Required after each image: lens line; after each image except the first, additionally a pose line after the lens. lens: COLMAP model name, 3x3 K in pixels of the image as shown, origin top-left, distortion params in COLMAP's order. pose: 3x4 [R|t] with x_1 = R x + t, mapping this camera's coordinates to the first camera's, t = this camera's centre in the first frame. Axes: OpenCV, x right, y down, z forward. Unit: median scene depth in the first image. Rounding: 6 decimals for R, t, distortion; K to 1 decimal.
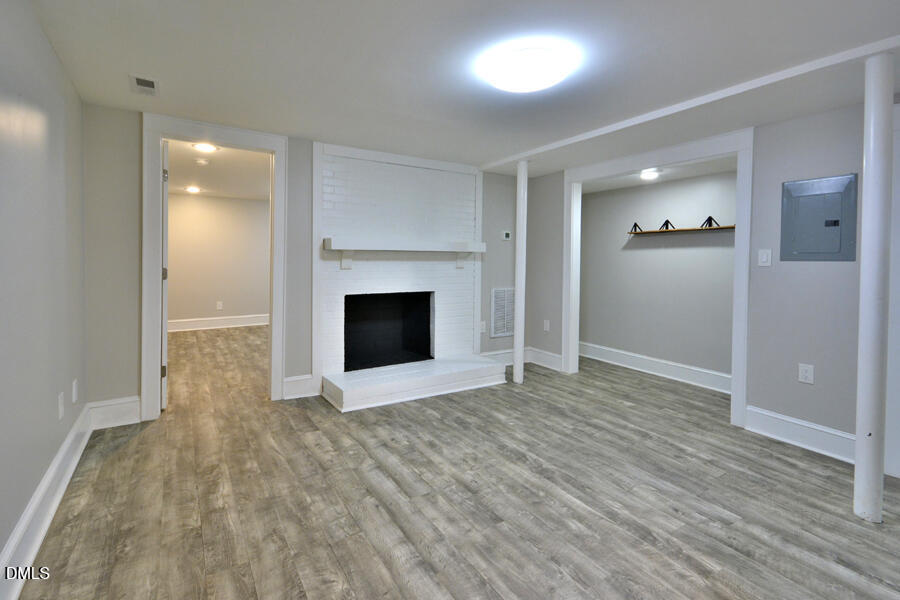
lens RADIAL K [[414.2, 0, 426.6], [0, 414.2, 263.1], [0, 0, 1]] dist [0.005426, -0.006693]
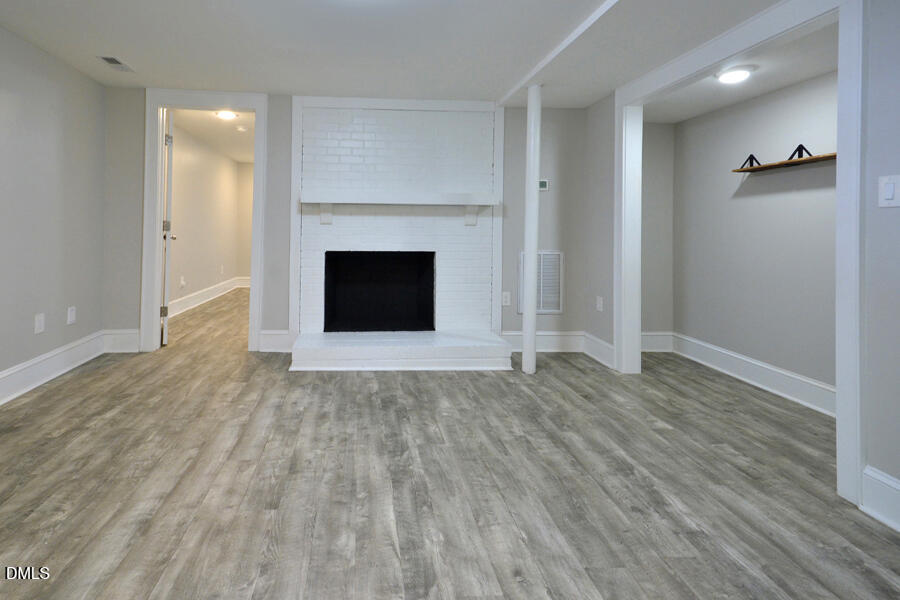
lens RADIAL K [[449.3, 0, 388.2], [0, 449.3, 219.6], [0, 0, 1]] dist [0.024913, -0.004535]
pose [[0.890791, -0.009180, -0.454321, 0.471823], [-0.006224, 0.999456, -0.032399, 0.043515], [0.454371, 0.031688, 0.890249, 0.163645]]
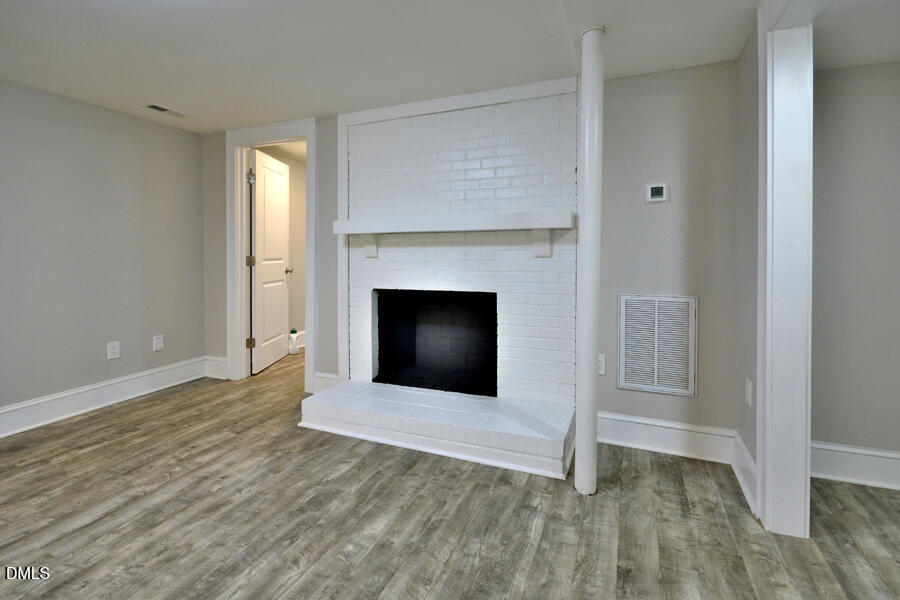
lens RADIAL K [[414.2, 0, 456.1], [0, 414.2, 255.8], [0, 0, 1]] dist [0.005426, -0.006693]
pose [[0.596364, -0.008431, -0.802670, 0.666688], [0.003472, 0.999963, -0.007924, 0.020777], [0.802707, 0.001939, 0.596371, 0.746846]]
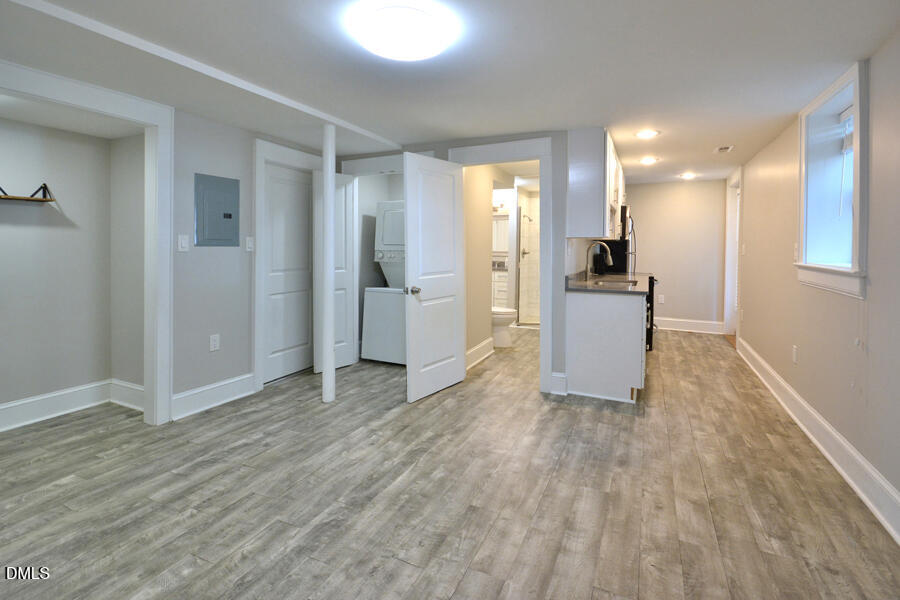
lens RADIAL K [[414.2, 0, 458.4], [0, 414.2, 258.0], [0, 0, 1]] dist [0.005426, -0.006693]
pose [[-0.569552, -0.040274, 0.820968, -0.369630], [-0.010750, 0.999078, 0.041554, -0.024812], [-0.821885, 0.014841, -0.569460, 0.948883]]
